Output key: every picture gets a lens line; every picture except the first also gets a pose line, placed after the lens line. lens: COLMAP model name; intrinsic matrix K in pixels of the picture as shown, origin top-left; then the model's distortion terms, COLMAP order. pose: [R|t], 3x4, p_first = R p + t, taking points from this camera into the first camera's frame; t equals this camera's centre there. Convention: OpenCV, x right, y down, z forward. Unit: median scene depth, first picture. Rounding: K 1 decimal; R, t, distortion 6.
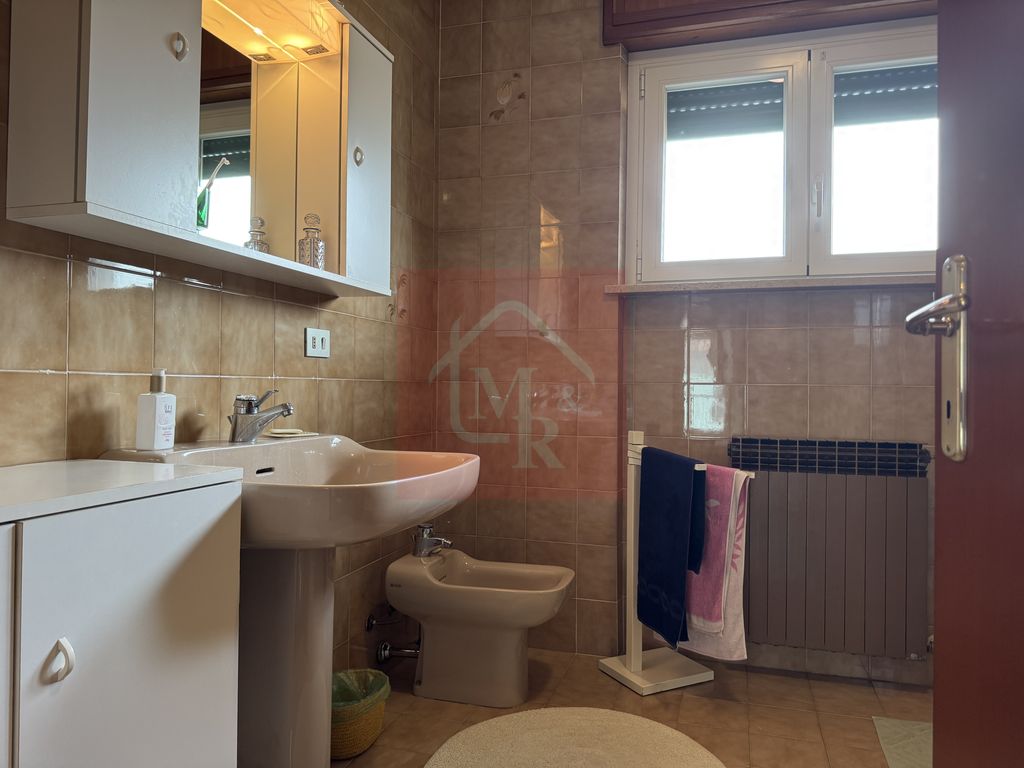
lens RADIAL K [[721.5, 0, 513.8], [0, 721.5, 382.7], [0, 0, 1]] dist [0.098621, -0.158525]
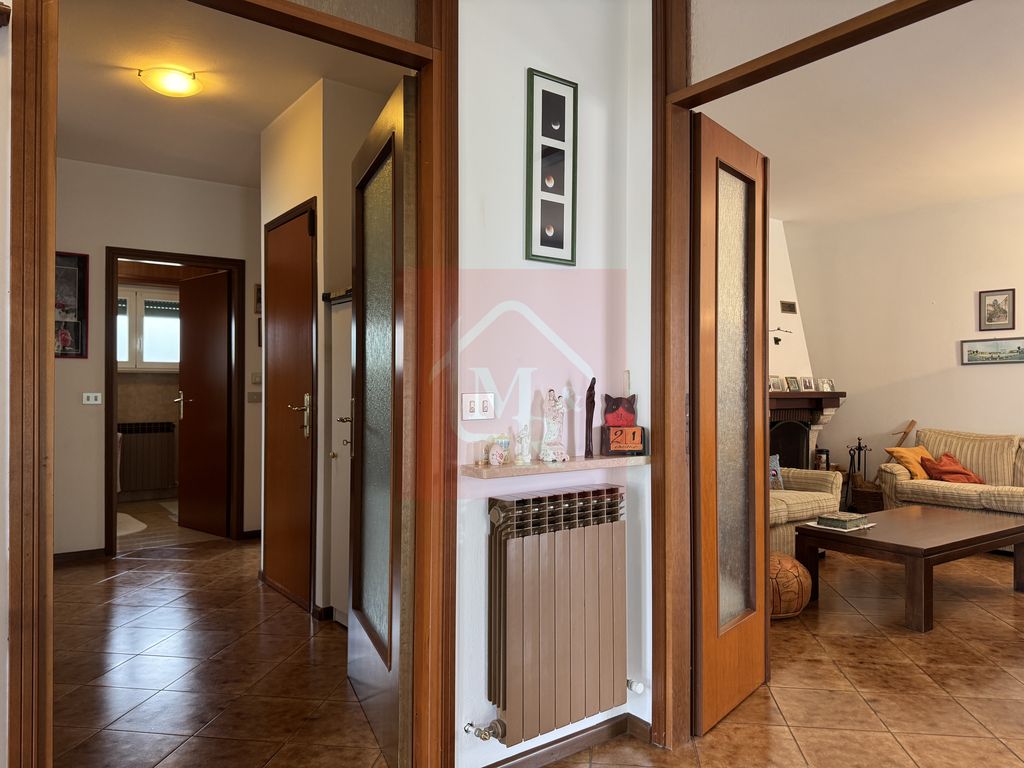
lens RADIAL K [[729.0, 0, 512.0], [0, 729.0, 384.0], [0, 0, 1]] dist [0.005858, -0.005309]
pose [[0.584679, -0.003451, 0.811258, -1.152326], [-0.006315, 0.999941, 0.008806, -0.121672], [-0.811240, -0.010272, 0.584622, -2.049770]]
